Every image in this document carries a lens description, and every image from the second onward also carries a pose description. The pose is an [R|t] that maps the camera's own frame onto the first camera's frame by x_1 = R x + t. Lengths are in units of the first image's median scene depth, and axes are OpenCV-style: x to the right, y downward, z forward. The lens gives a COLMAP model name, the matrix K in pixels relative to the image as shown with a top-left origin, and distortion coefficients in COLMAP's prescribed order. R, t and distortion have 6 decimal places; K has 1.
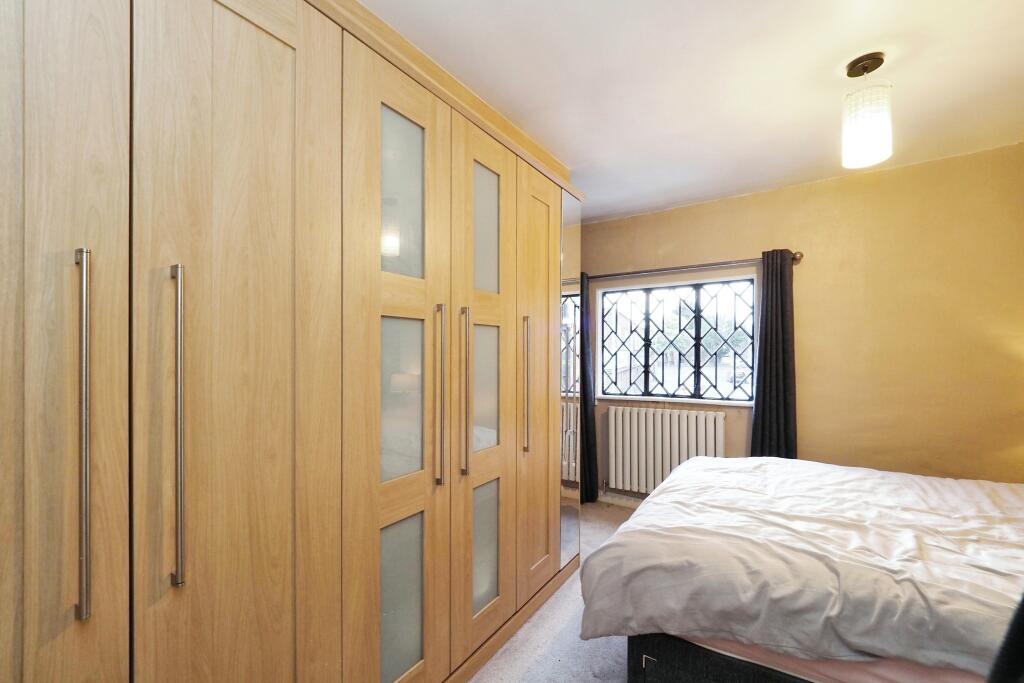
lens RADIAL K [[433.4, 0, 508.8], [0, 433.4, 352.7], [0, 0, 1]] dist [-0.014038, -0.000055]
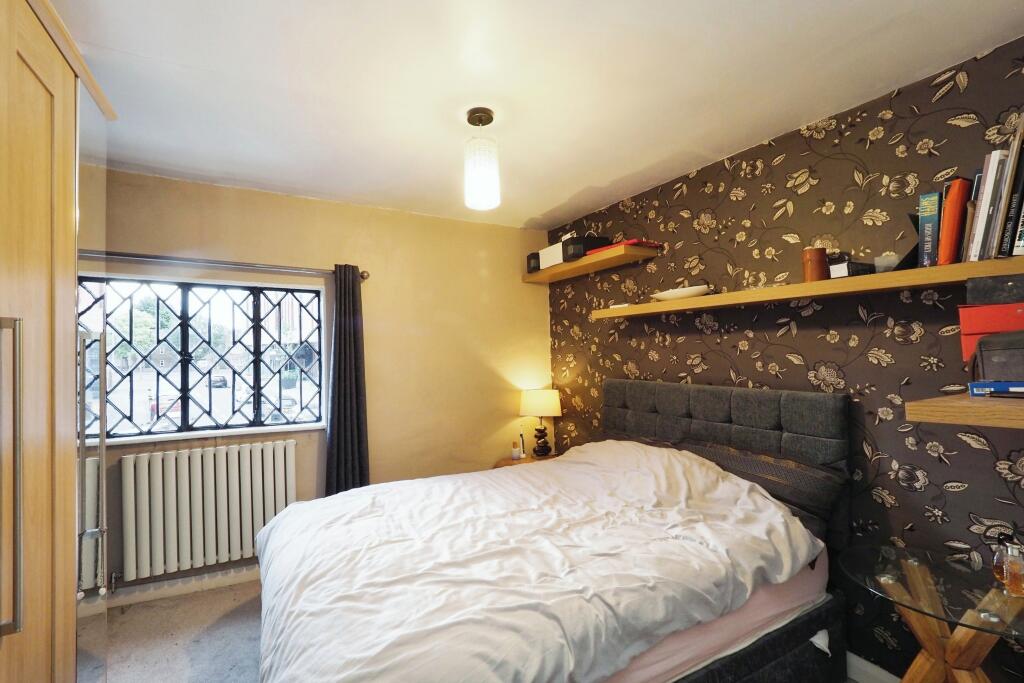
lens RADIAL K [[433.4, 0, 508.8], [0, 433.4, 352.7], [0, 0, 1]] dist [-0.014038, -0.000055]
pose [[0.492168, 0.012019, 0.870417, -0.078315], [-0.000891, 0.999911, -0.013303, -0.041040], [-0.870500, 0.005772, 0.492135, 0.311548]]
